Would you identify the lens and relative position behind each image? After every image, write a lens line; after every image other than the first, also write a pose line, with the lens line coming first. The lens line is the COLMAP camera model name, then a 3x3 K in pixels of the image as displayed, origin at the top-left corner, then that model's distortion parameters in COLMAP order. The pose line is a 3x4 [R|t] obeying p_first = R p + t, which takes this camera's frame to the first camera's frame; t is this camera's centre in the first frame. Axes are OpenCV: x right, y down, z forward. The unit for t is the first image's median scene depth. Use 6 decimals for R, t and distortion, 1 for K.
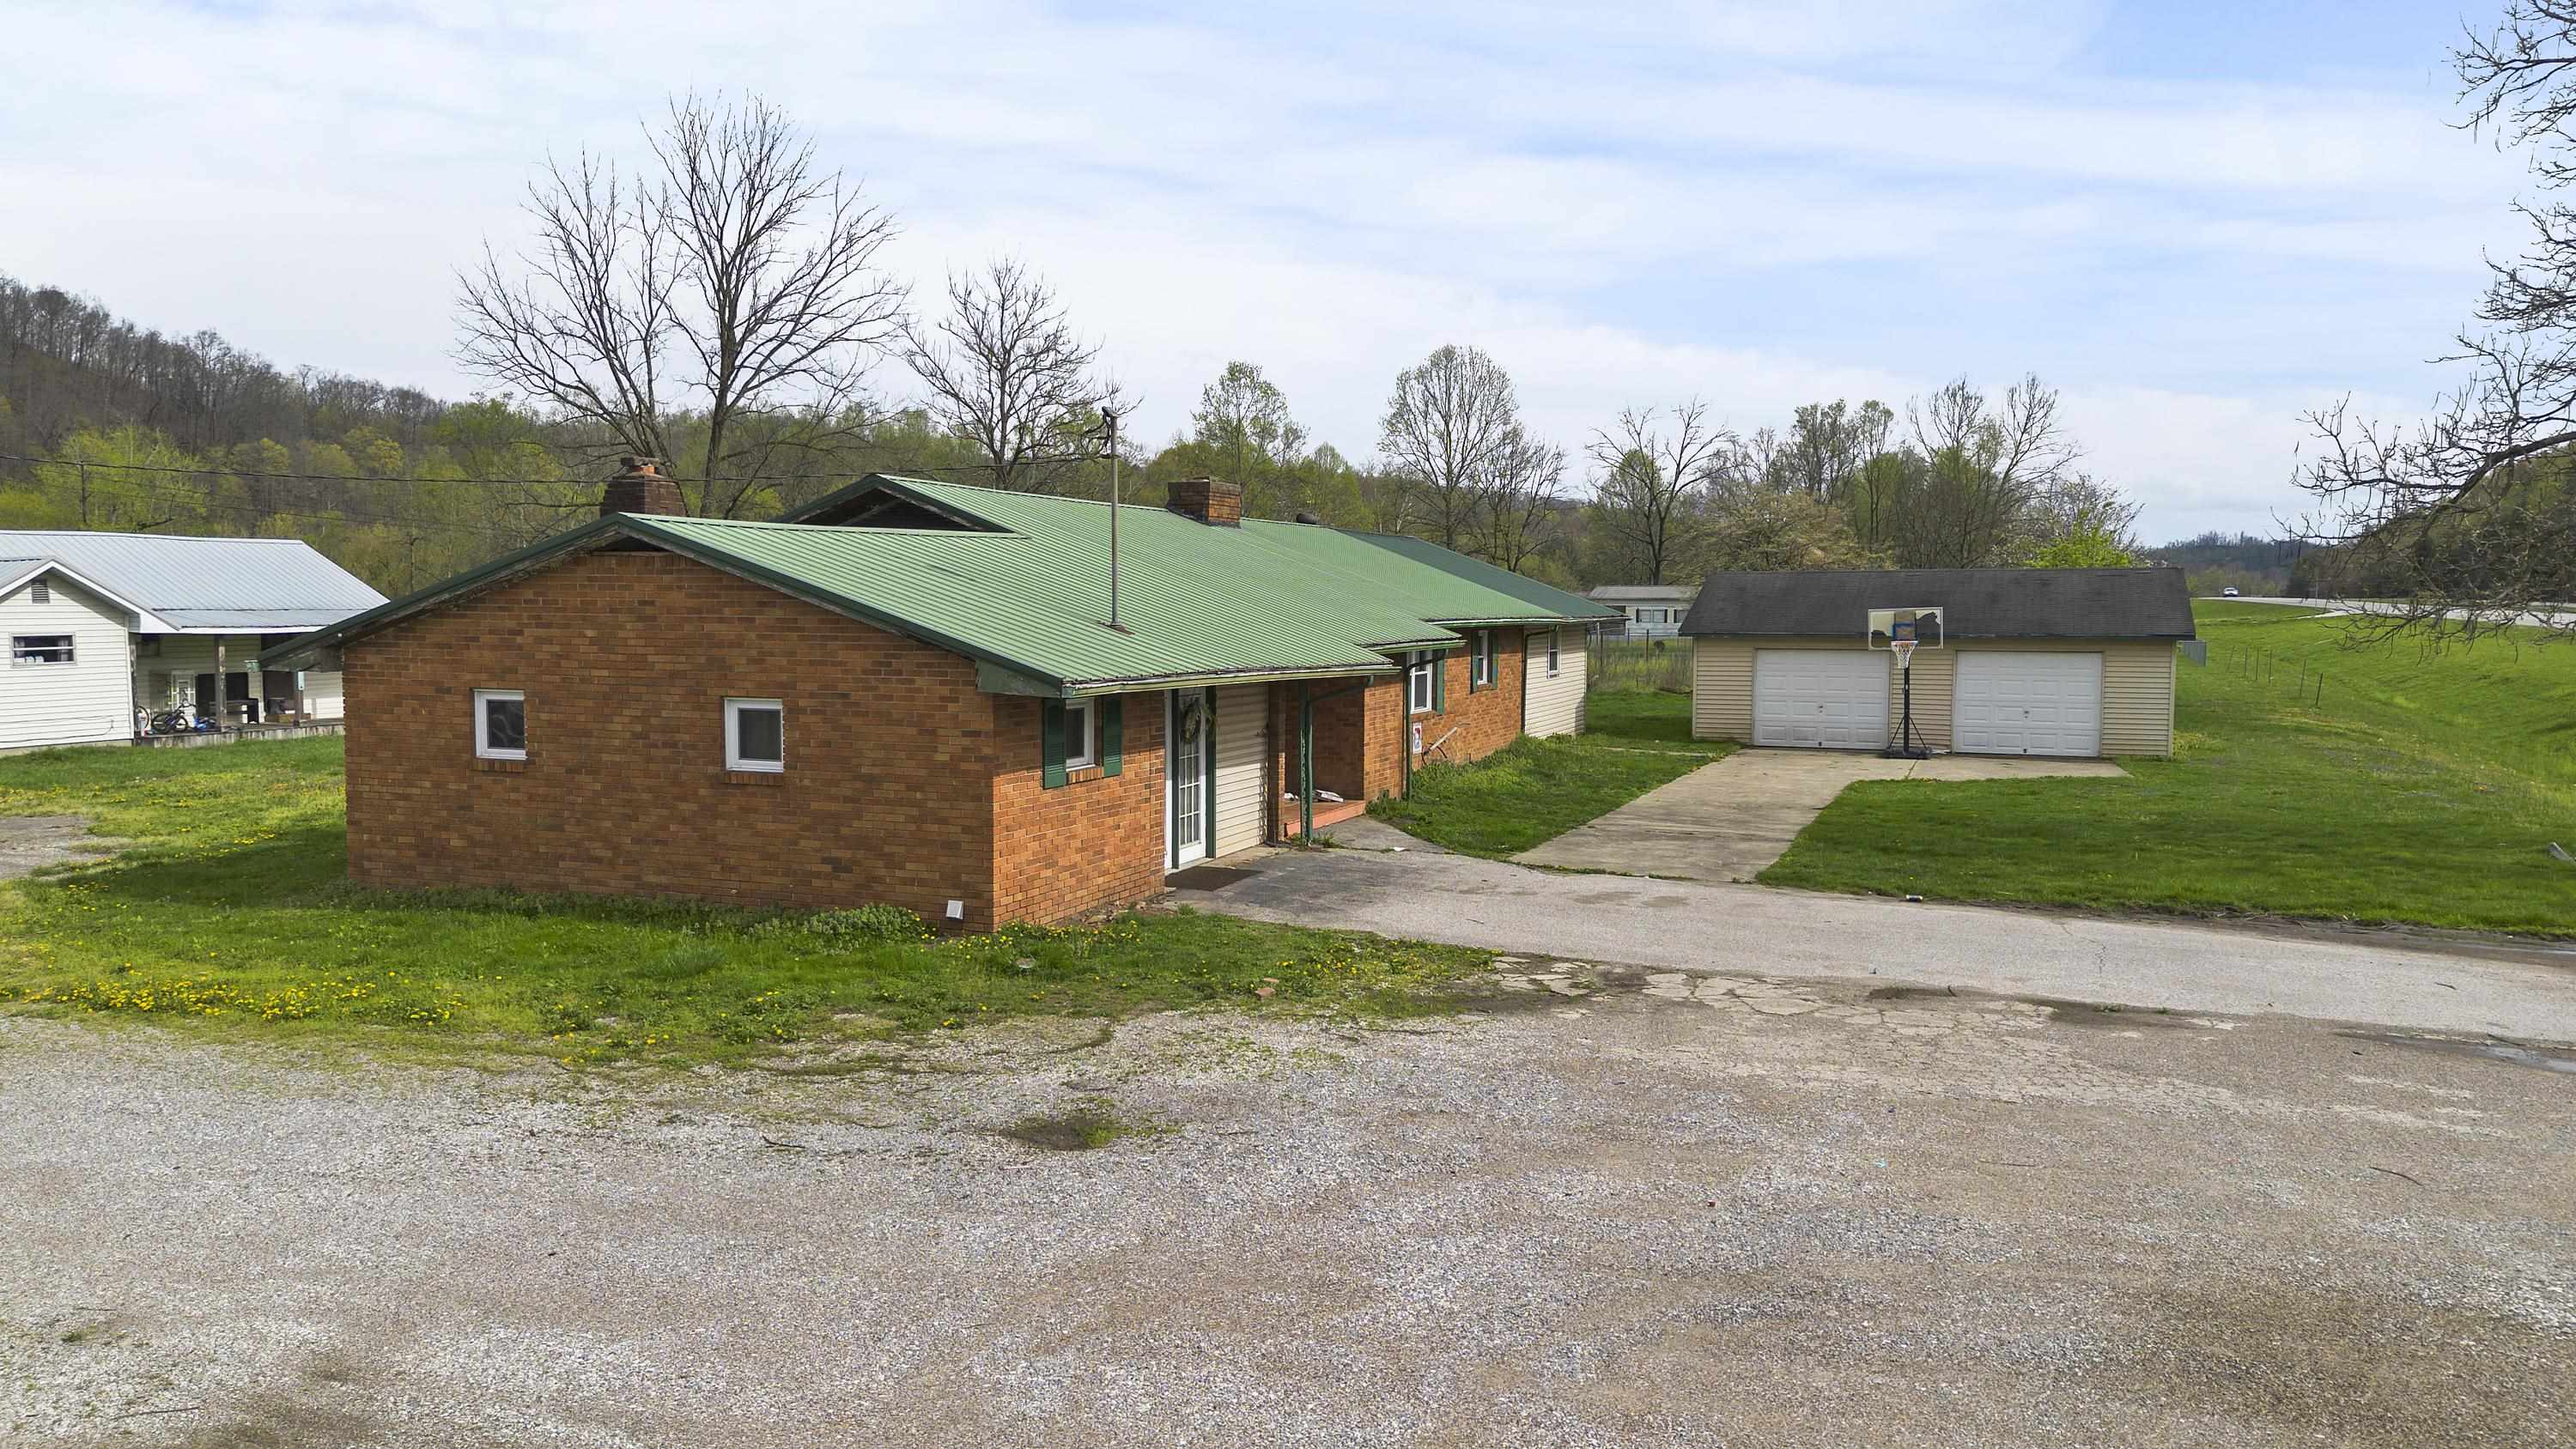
lens RADIAL K [[1834.9, 0, 1298.4], [0, 1834.9, 733.8], [0, 0, 1]] dist [0.043305, -0.045840]
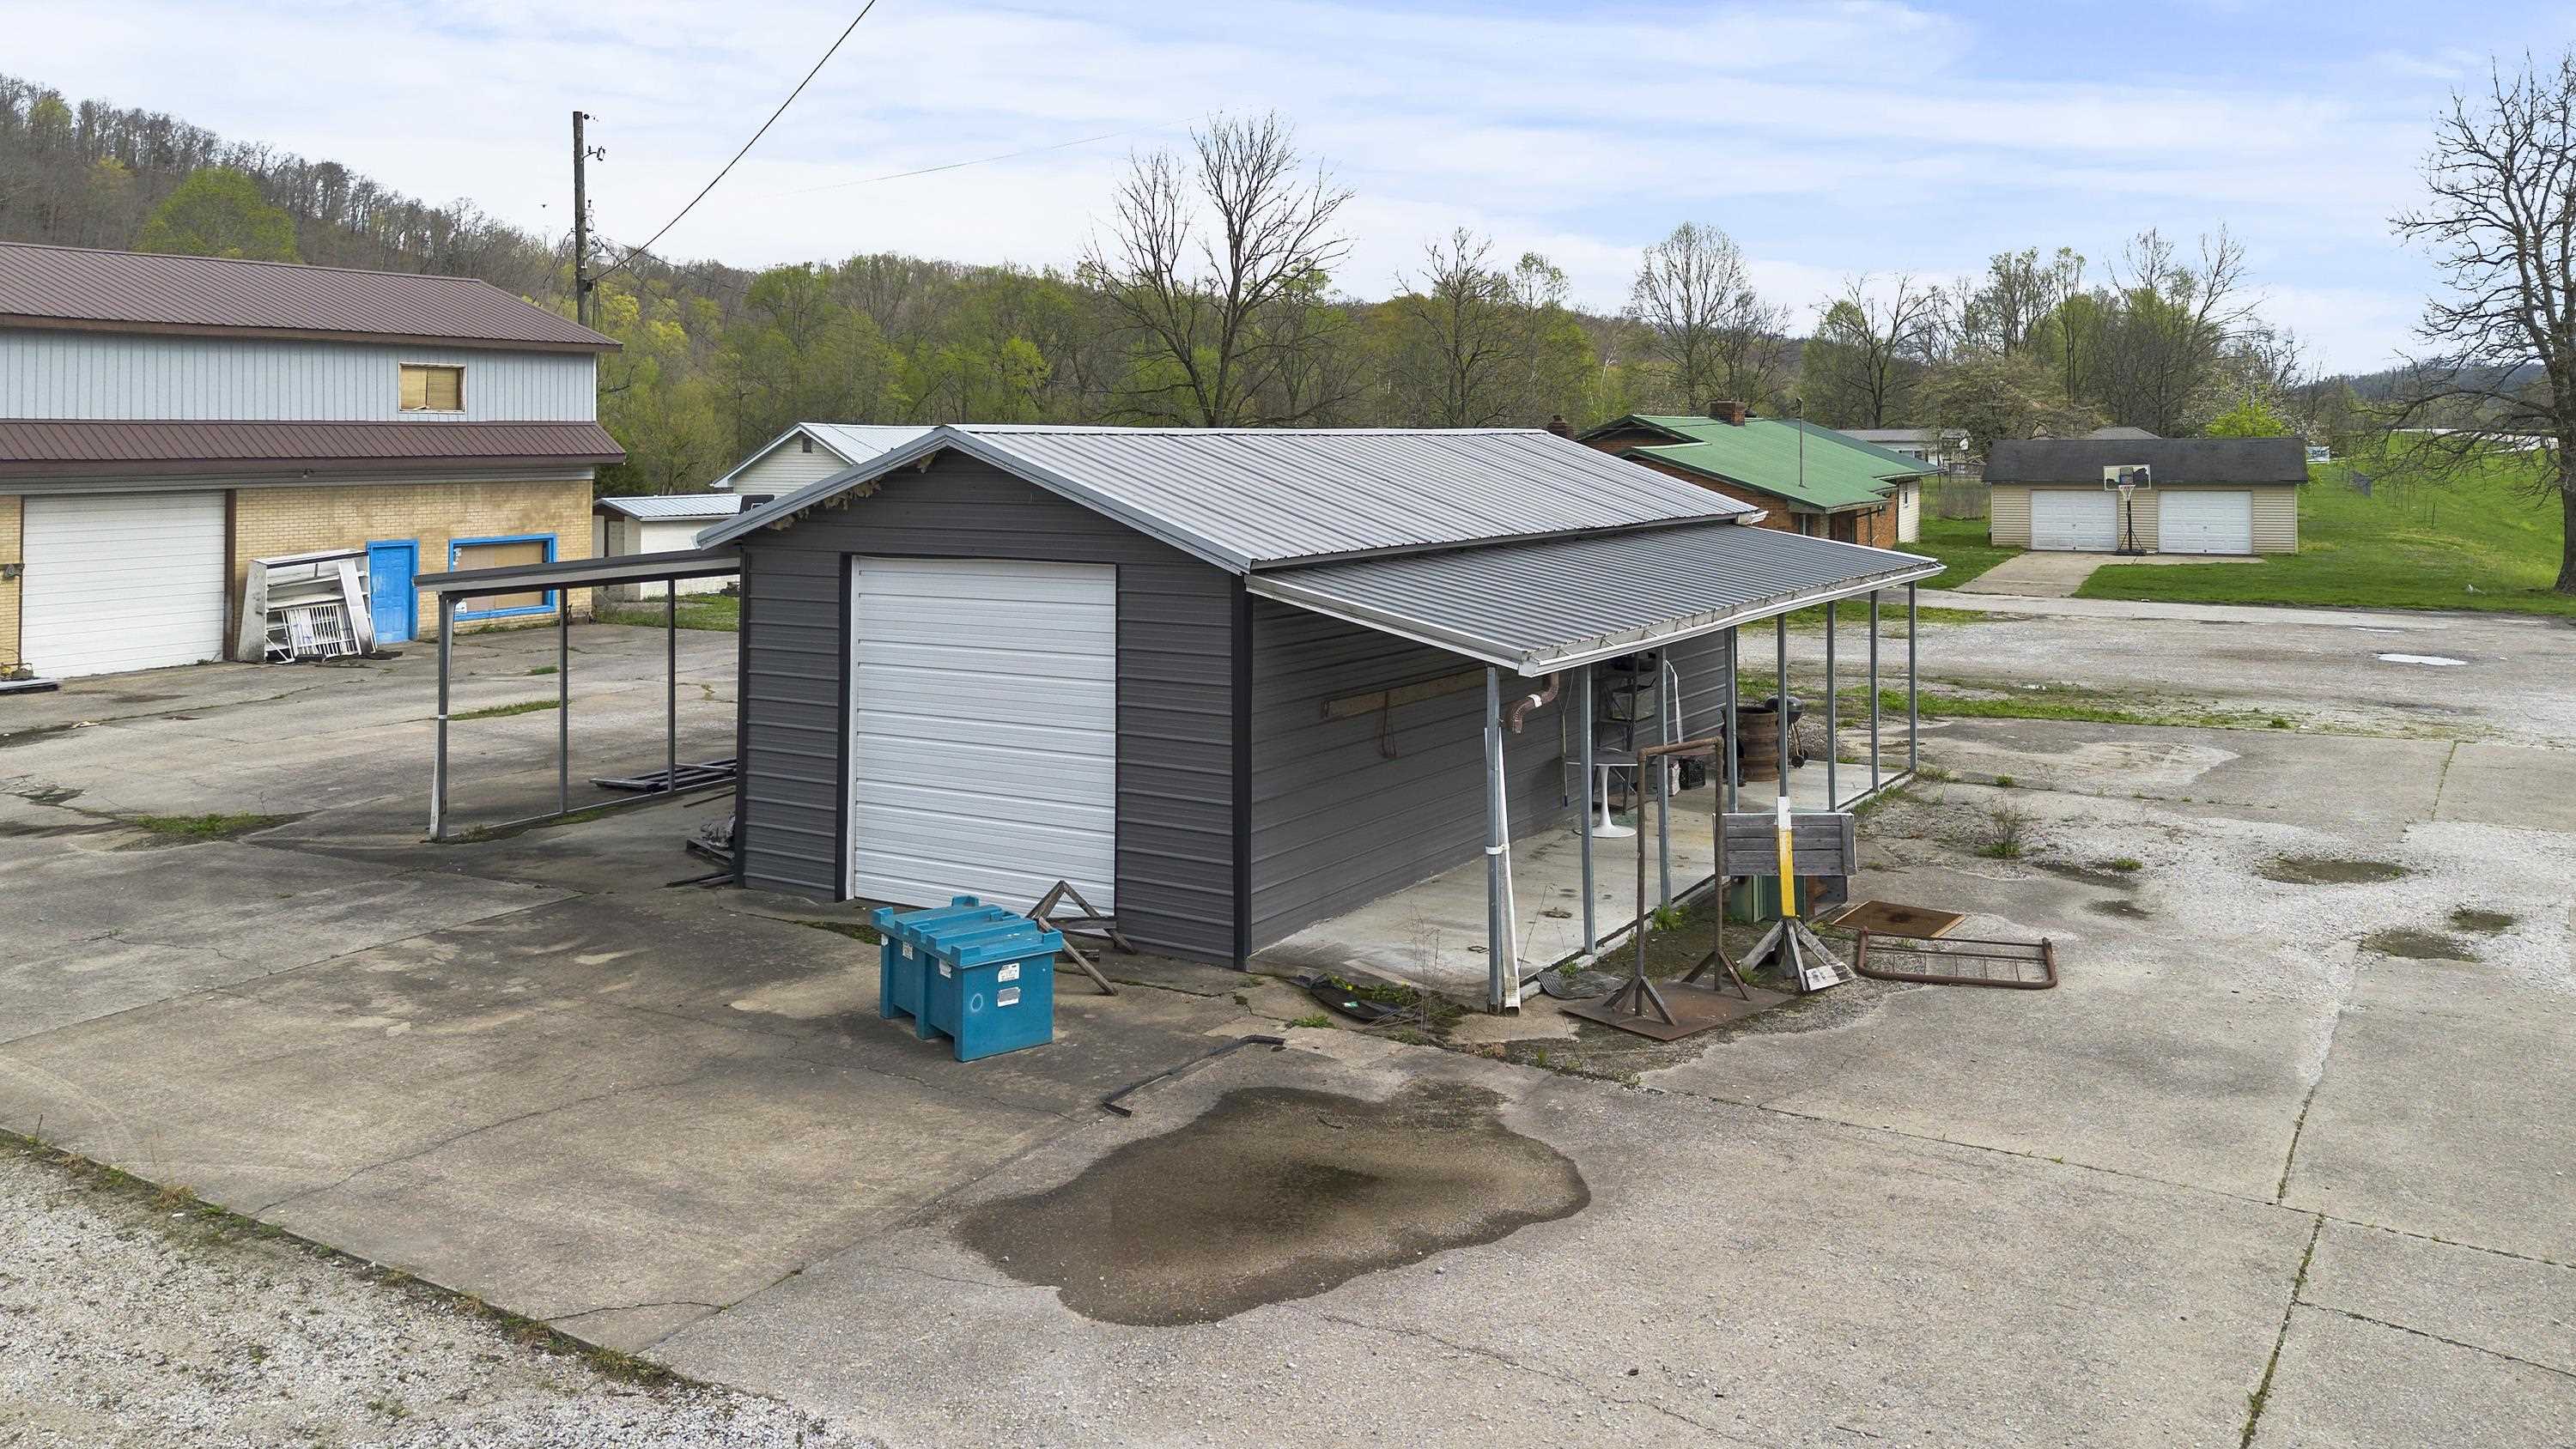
lens RADIAL K [[1910.5, 0, 1292.6], [0, 1910.5, 412.2], [0, 0, 1]] dist [0.011820, -0.006847]
pose [[0.996645, -0.008596, -0.081392, -0.242132], [0.001607, 0.996333, -0.085549, 0.026301], [0.081829, 0.085132, 0.993004, -0.676168]]
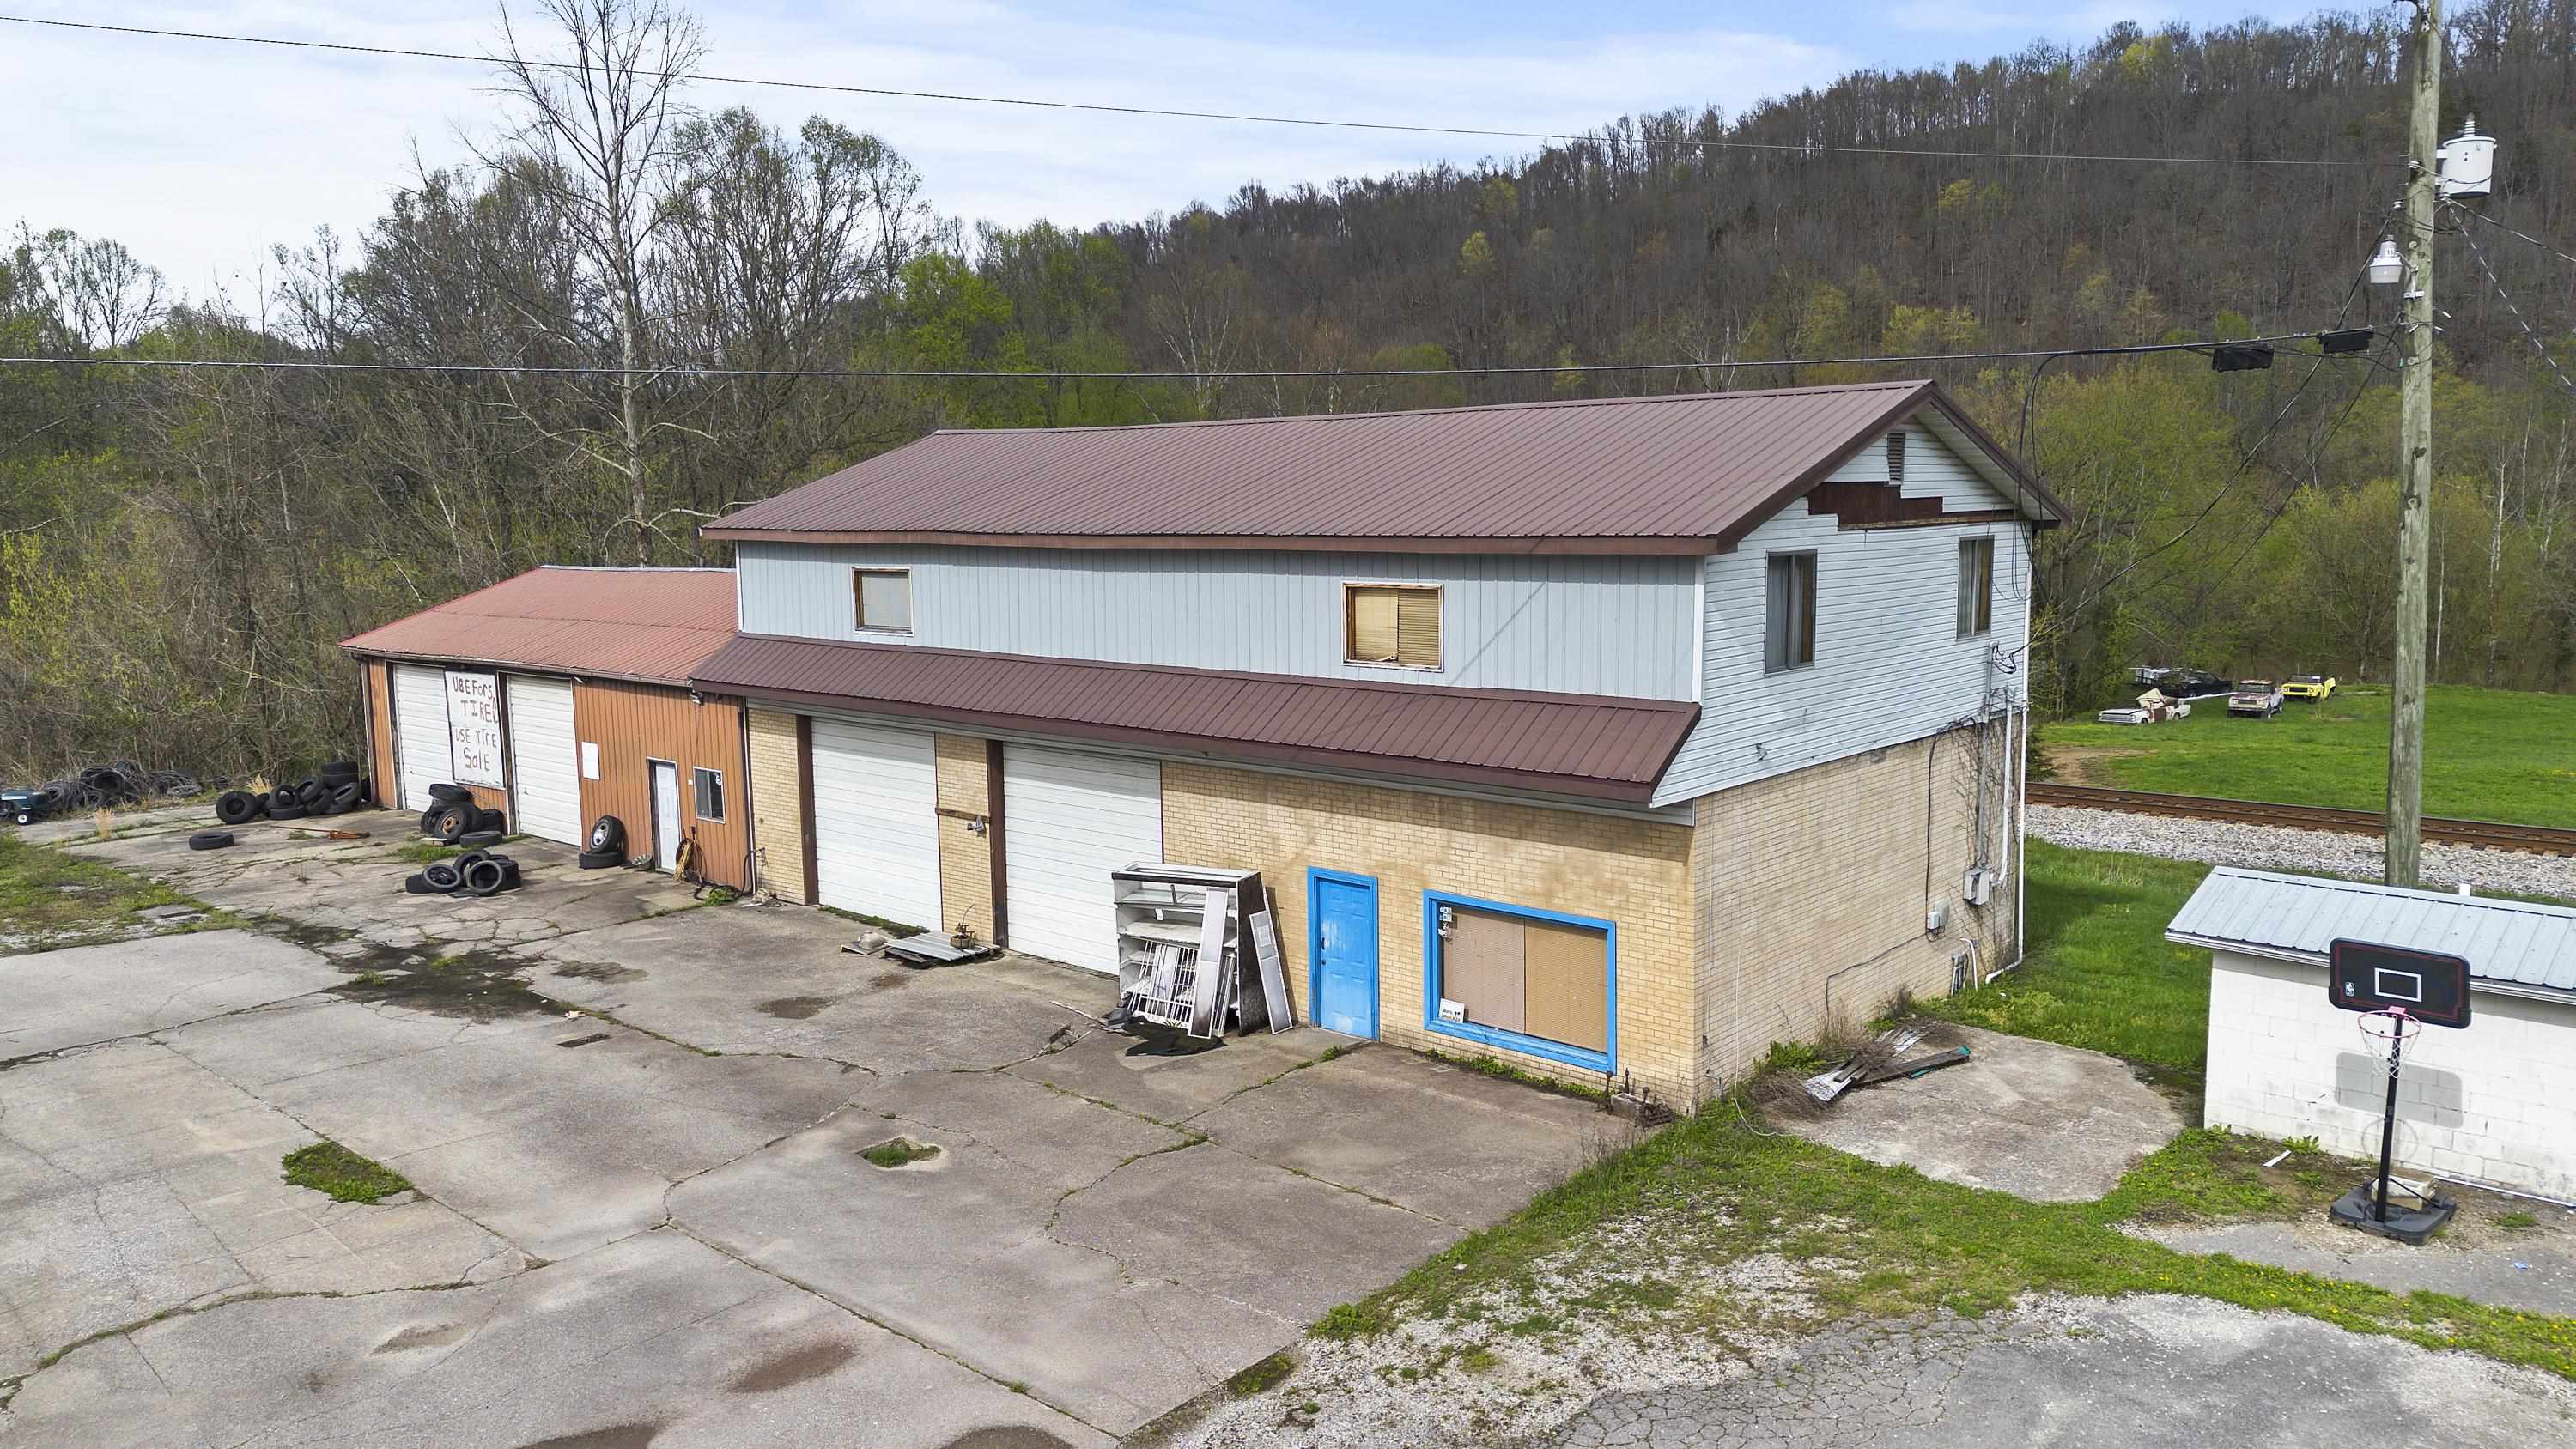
lens RADIAL K [[1794.3, 0, 1298.1], [0, 1794.3, 714.5], [0, 0, 1]] dist [0.085825, -0.094683]
pose [[-0.271922, 0.116625, -0.955226, -0.244494], [-0.060077, 0.988636, 0.137806, -0.112063], [0.960442, 0.094859, -0.261825, 0.346844]]
